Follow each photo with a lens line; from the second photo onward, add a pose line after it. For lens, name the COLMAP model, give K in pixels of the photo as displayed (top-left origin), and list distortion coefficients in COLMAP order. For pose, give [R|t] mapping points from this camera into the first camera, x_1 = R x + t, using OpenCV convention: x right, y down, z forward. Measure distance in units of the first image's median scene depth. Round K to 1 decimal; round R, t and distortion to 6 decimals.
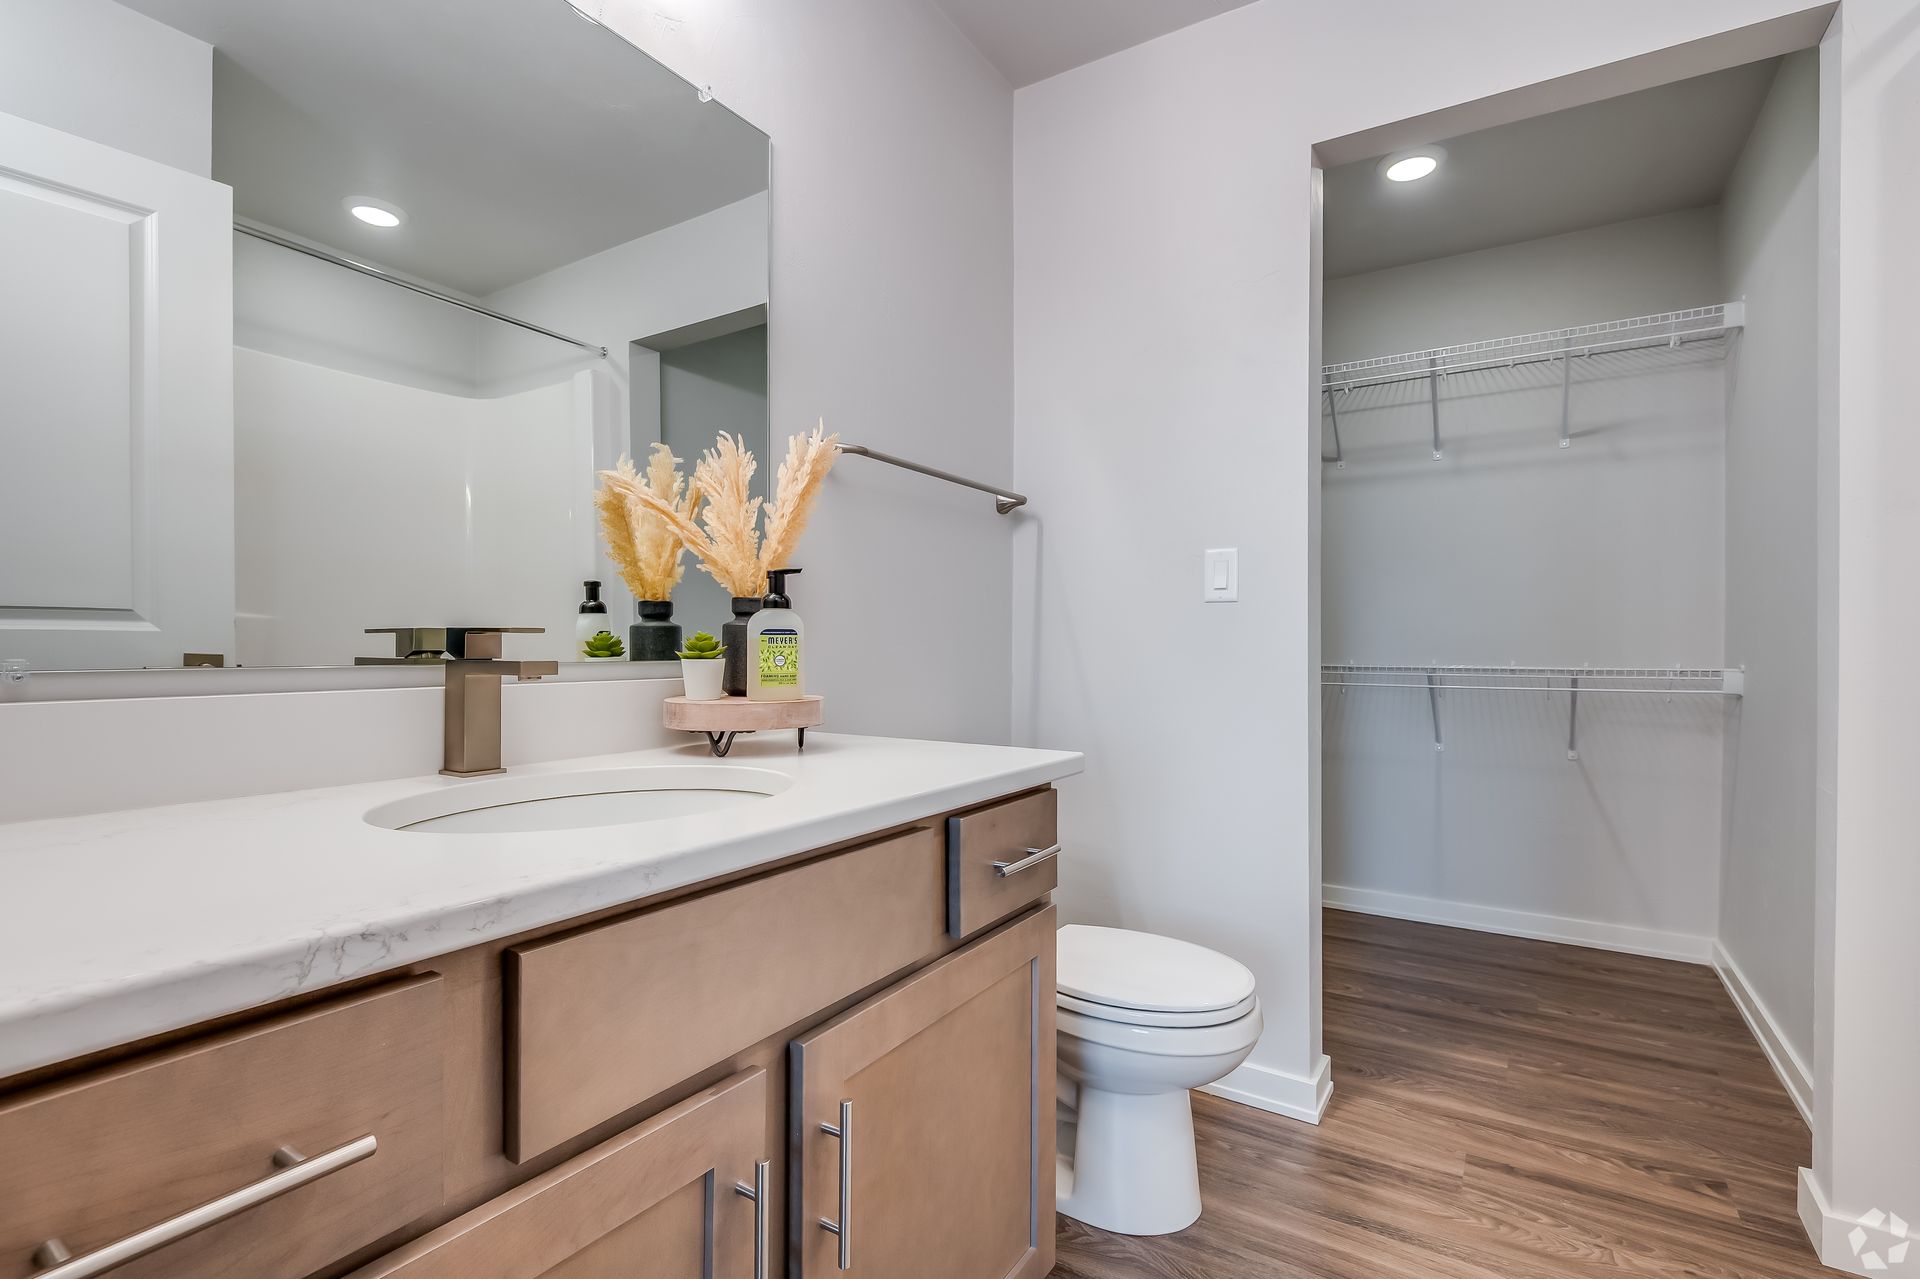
lens RADIAL K [[907.9, 0, 951.5], [0, 907.9, 647.8], [0, 0, 1]] dist [-0.001844, -0.001792]
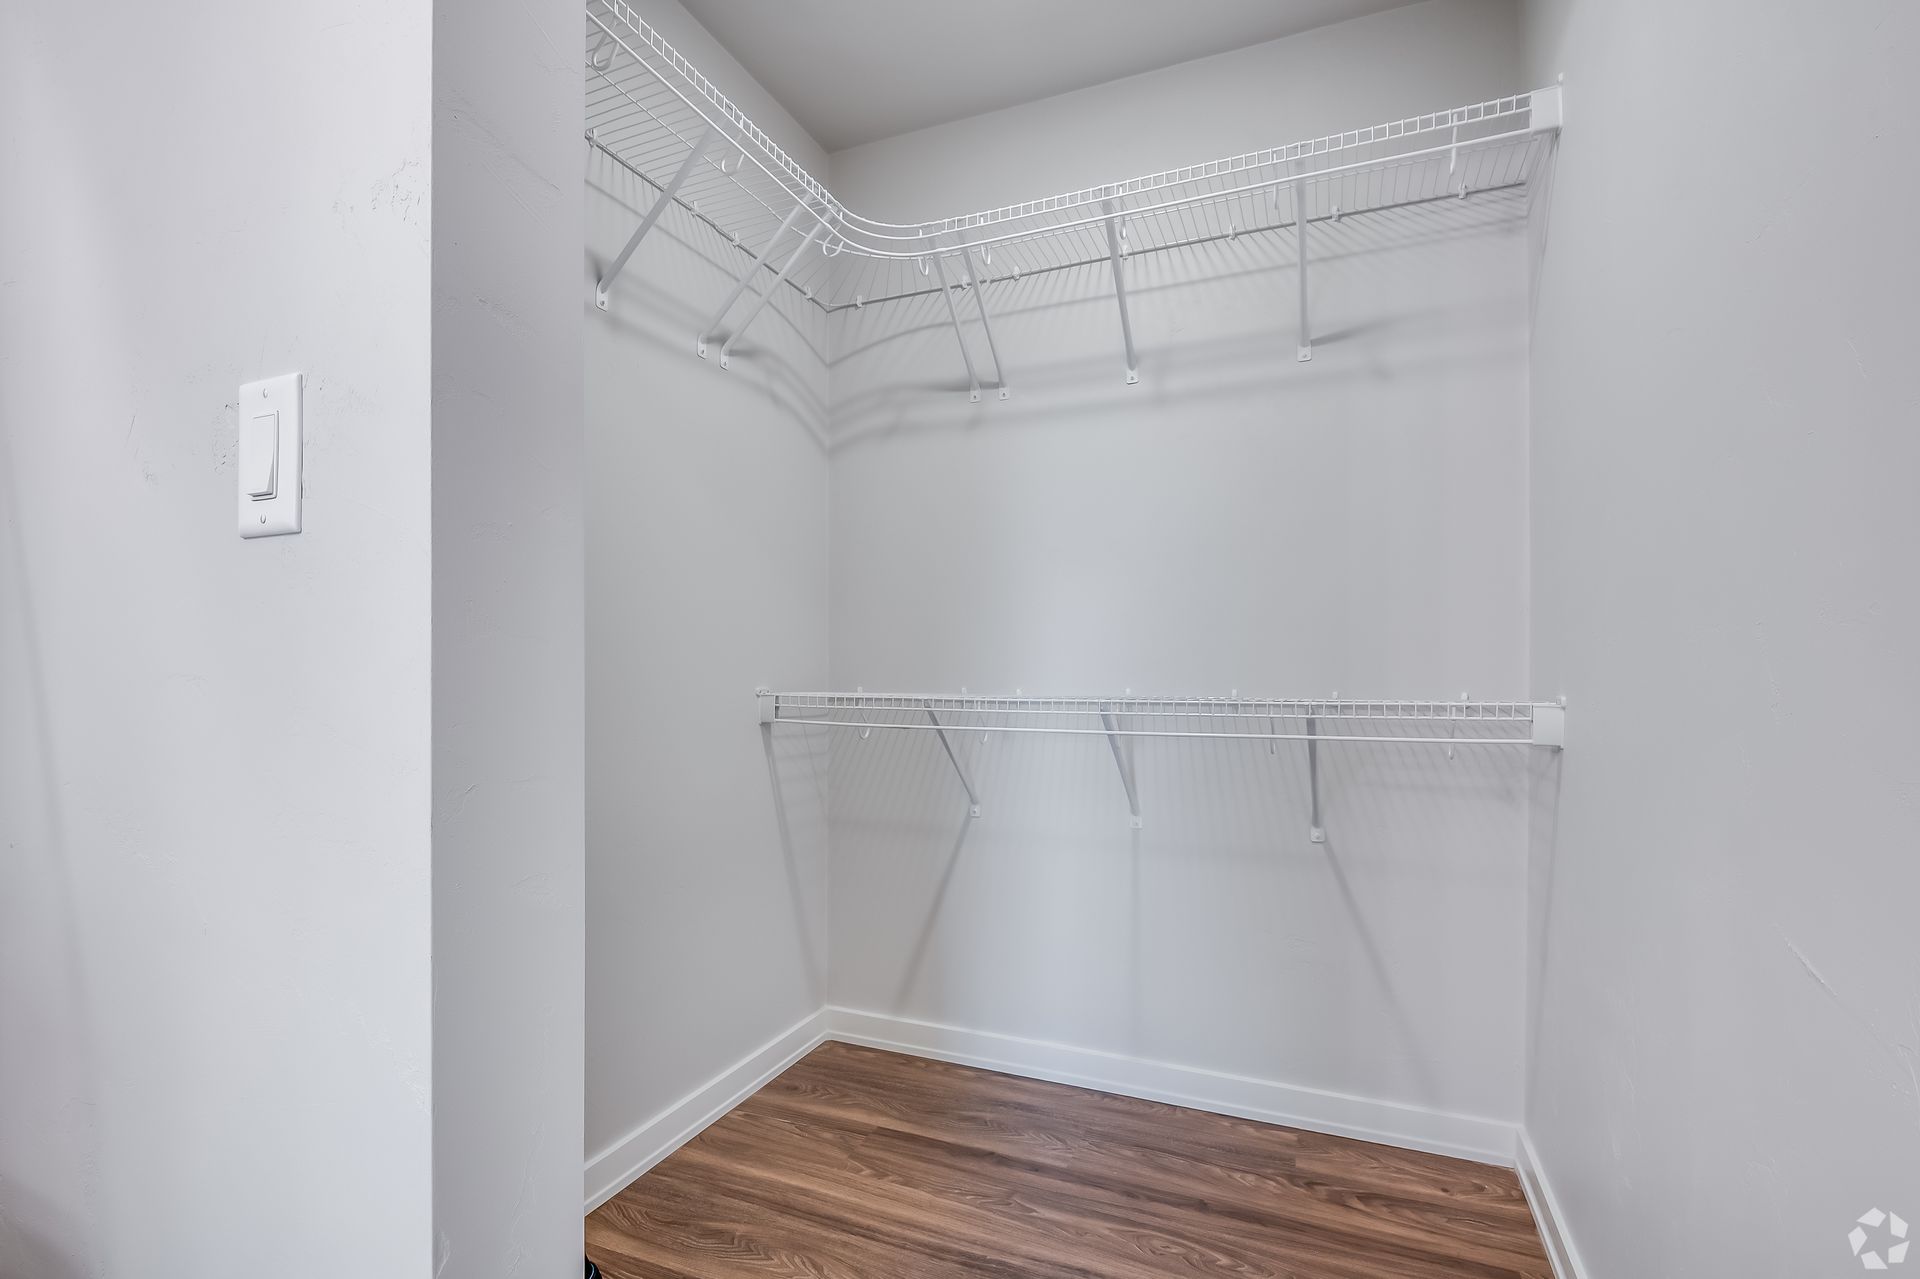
lens RADIAL K [[888.9, 0, 965.7], [0, 888.9, 671.4], [0, 0, 1]] dist [0.002153, -0.000216]
pose [[0.986493, -0.004415, 0.163742, 0.353769], [0.004947, 0.999984, -0.002837, 0.002365], [-0.163727, 0.003609, 0.986499, 0.440368]]
